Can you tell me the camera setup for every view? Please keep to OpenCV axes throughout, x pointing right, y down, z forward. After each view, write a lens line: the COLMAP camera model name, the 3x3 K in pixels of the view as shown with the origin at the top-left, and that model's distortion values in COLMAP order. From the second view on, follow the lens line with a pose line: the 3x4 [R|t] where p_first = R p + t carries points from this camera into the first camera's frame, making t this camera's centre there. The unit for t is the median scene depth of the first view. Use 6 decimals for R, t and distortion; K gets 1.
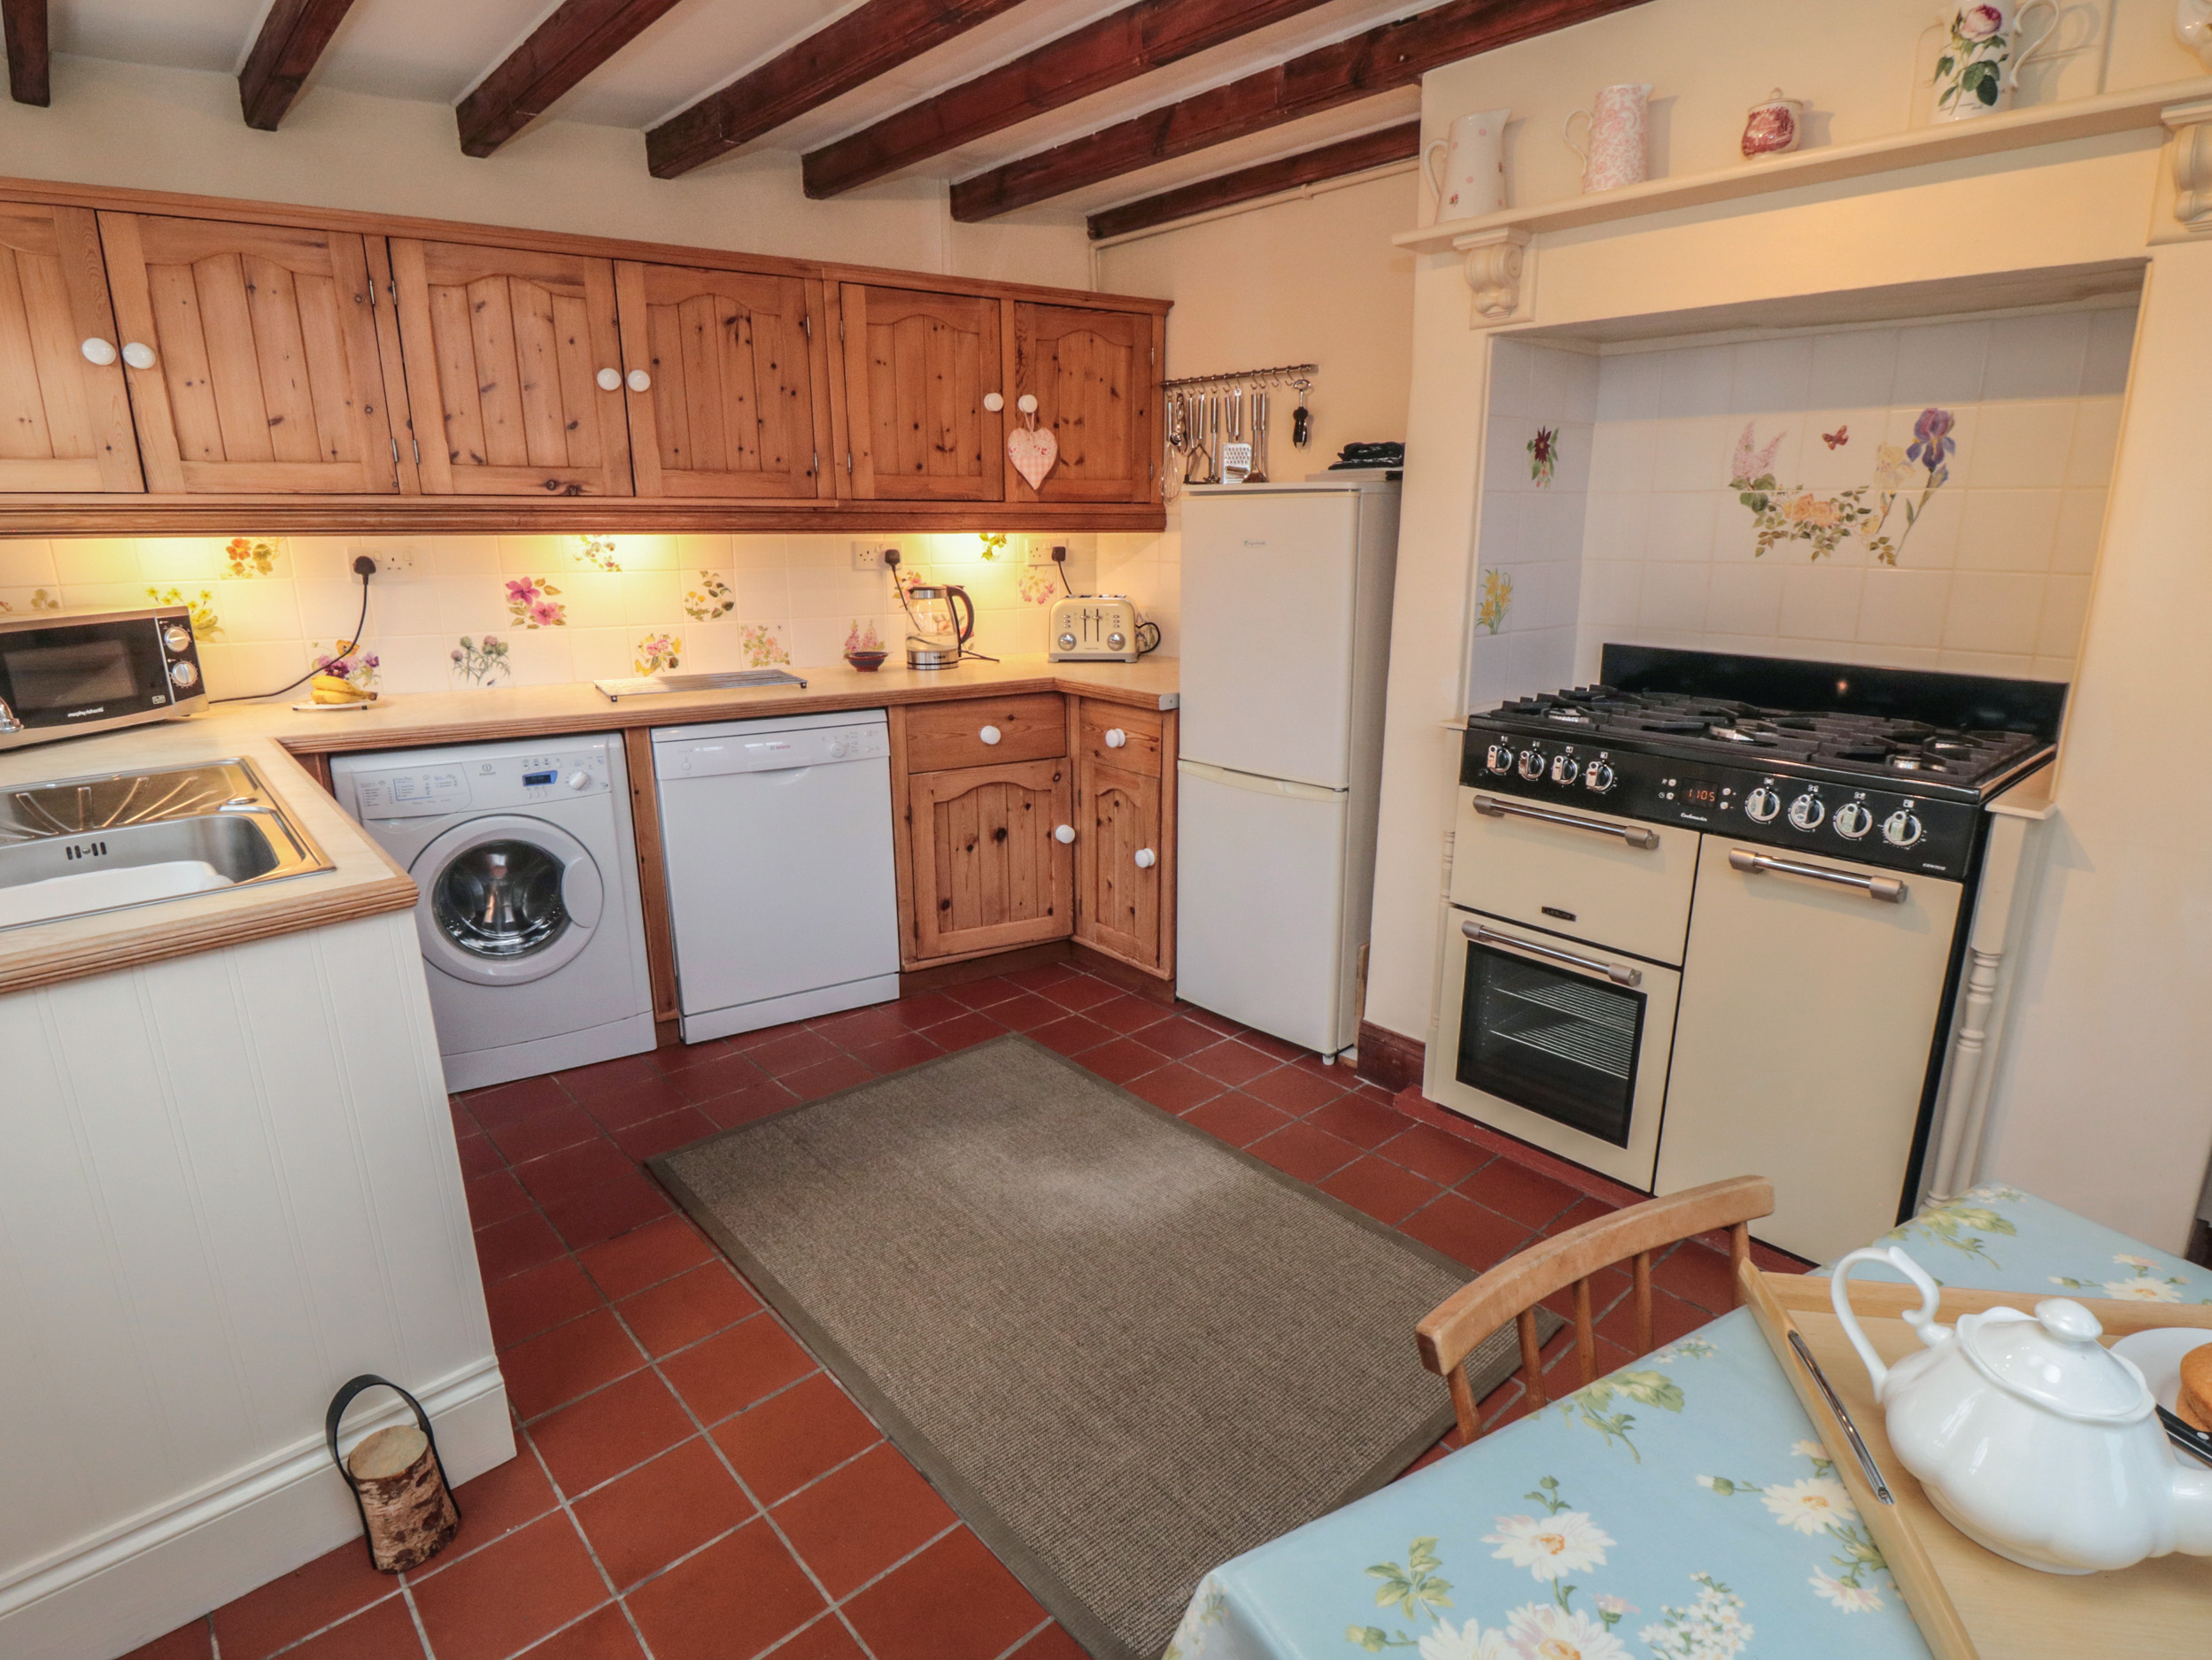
lens RADIAL K [[1180.8, 0, 1106.0], [0, 1180.8, 830.0], [0, 0, 1]] dist [0.002259, -0.018479]
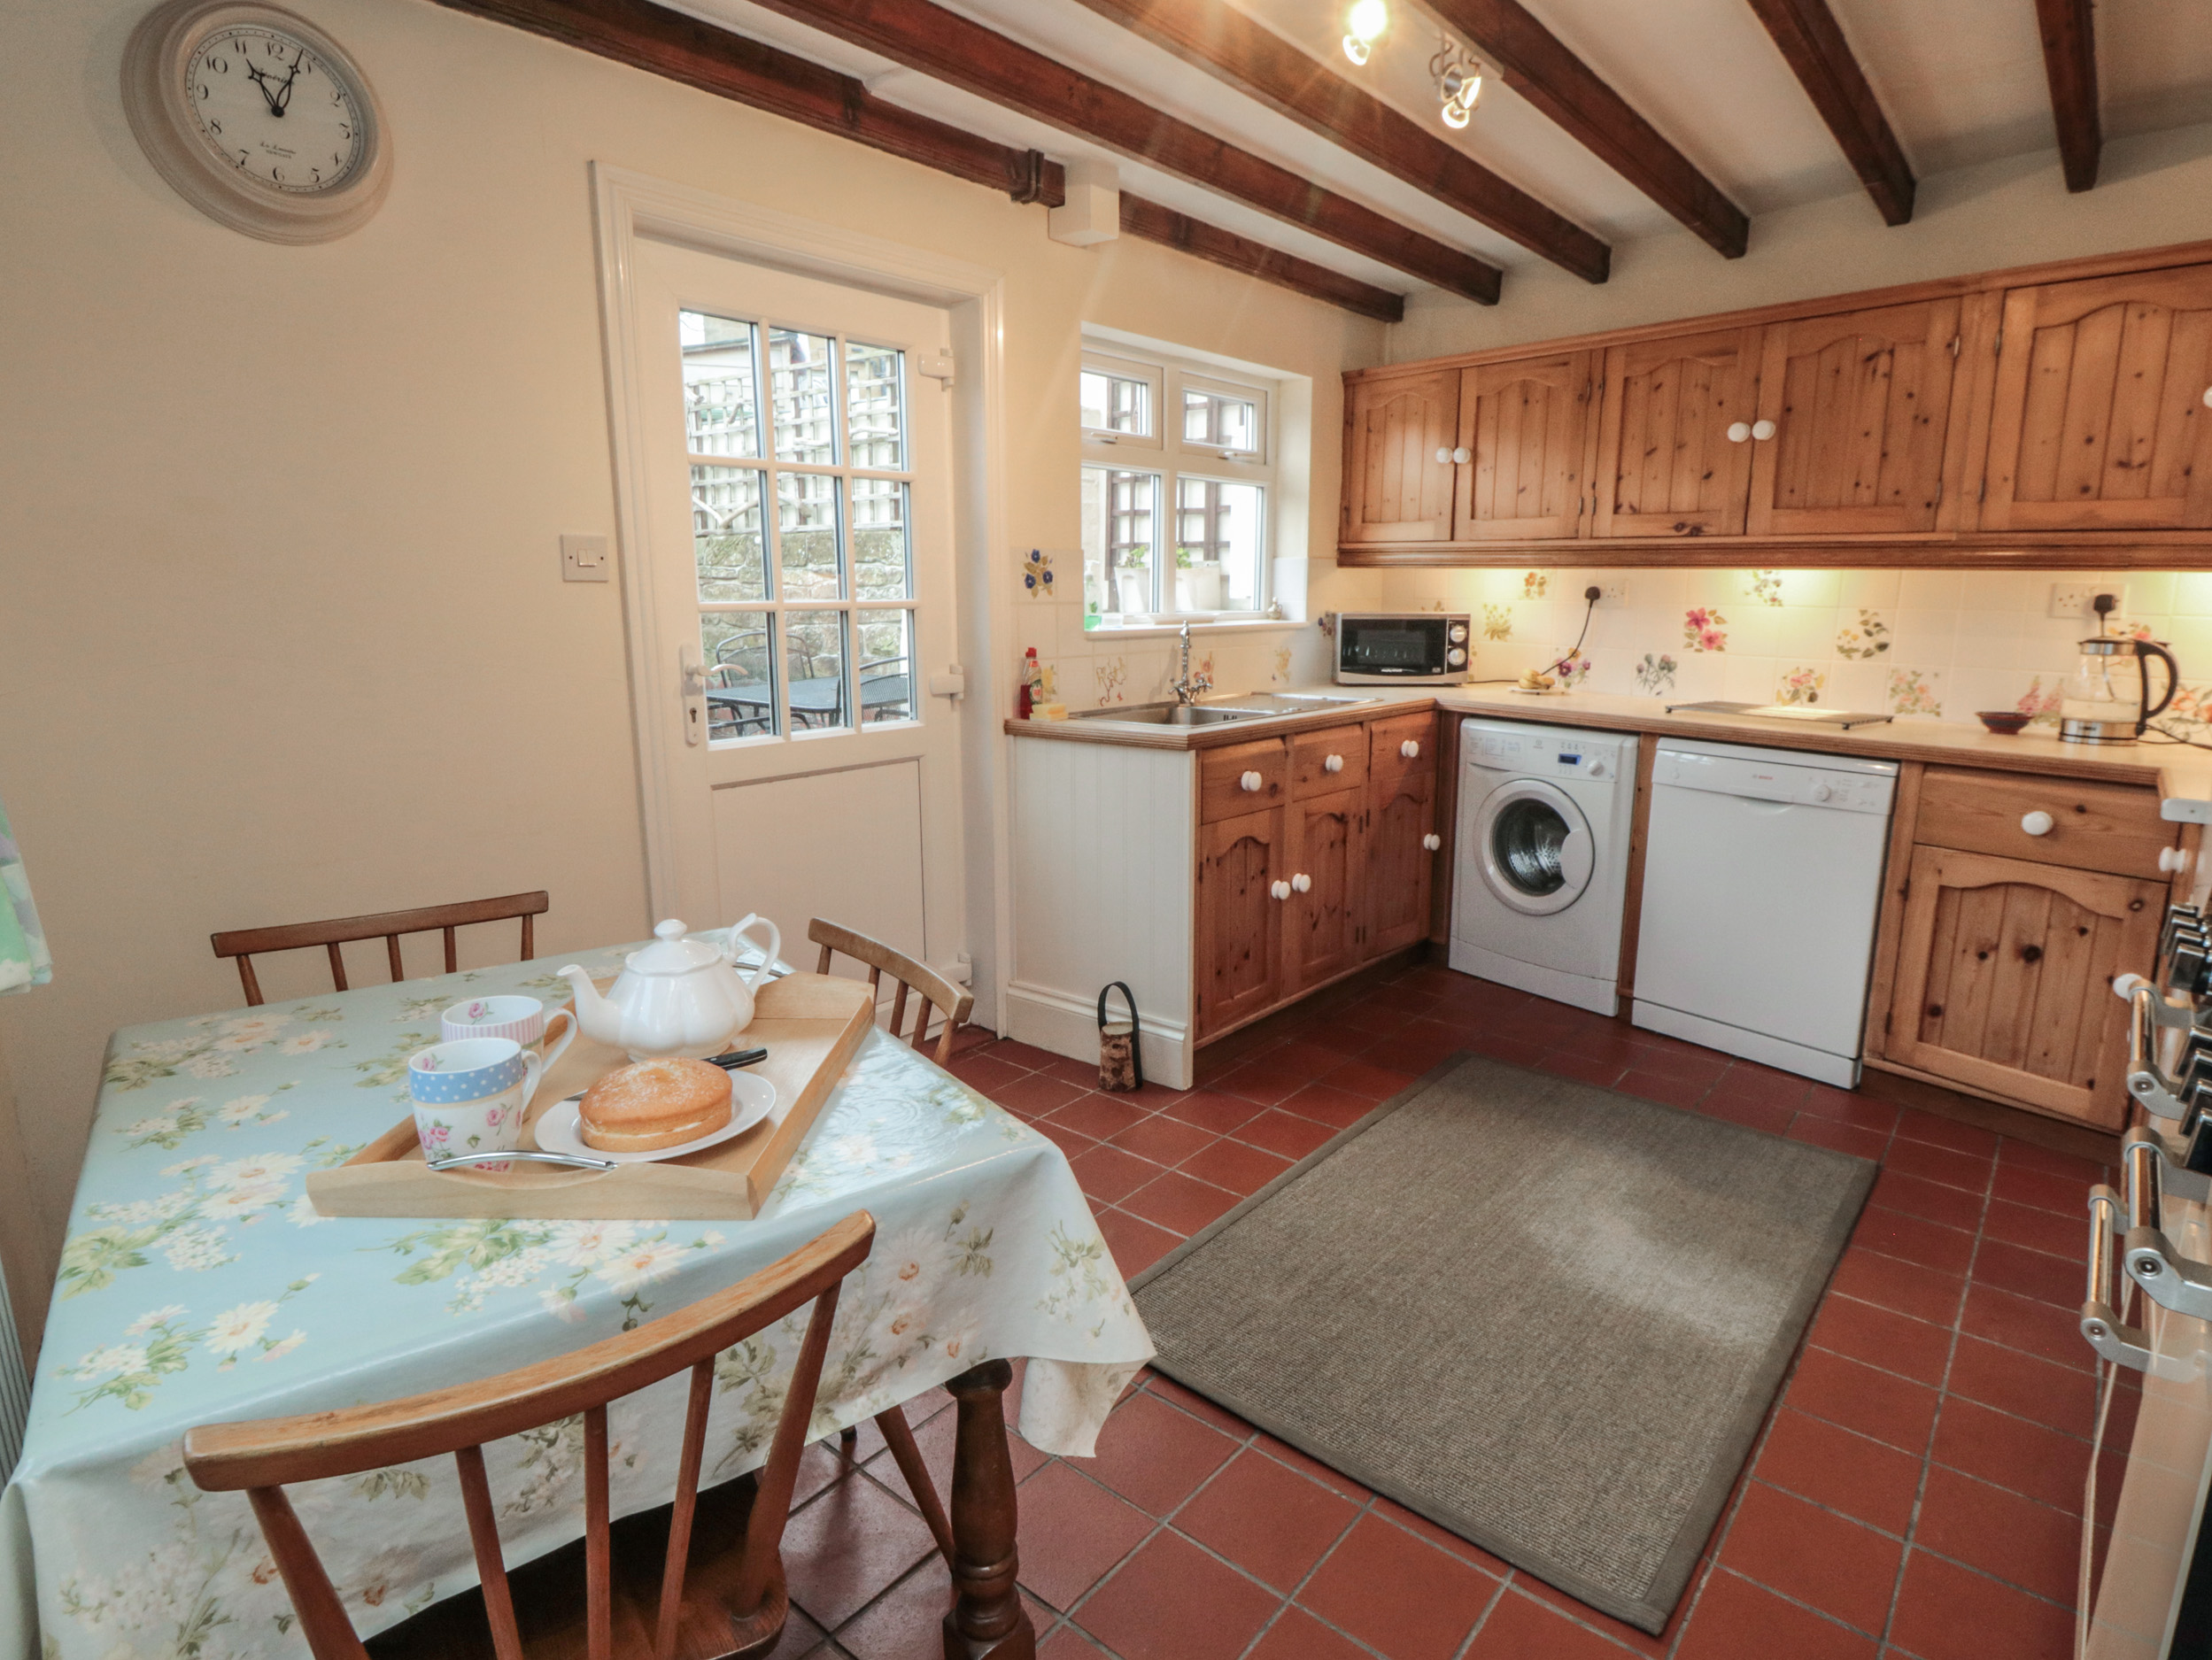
lens RADIAL K [[1168.4, 0, 1106.0], [0, 1168.4, 830.0], [0, 0, 1]] dist [-0.031286, 0.000437]
pose [[0.124883, 0.206000, -0.970551, 0.593576], [-0.258420, 0.951199, 0.168641, -0.046839], [0.957927, 0.229749, 0.172023, 0.294201]]
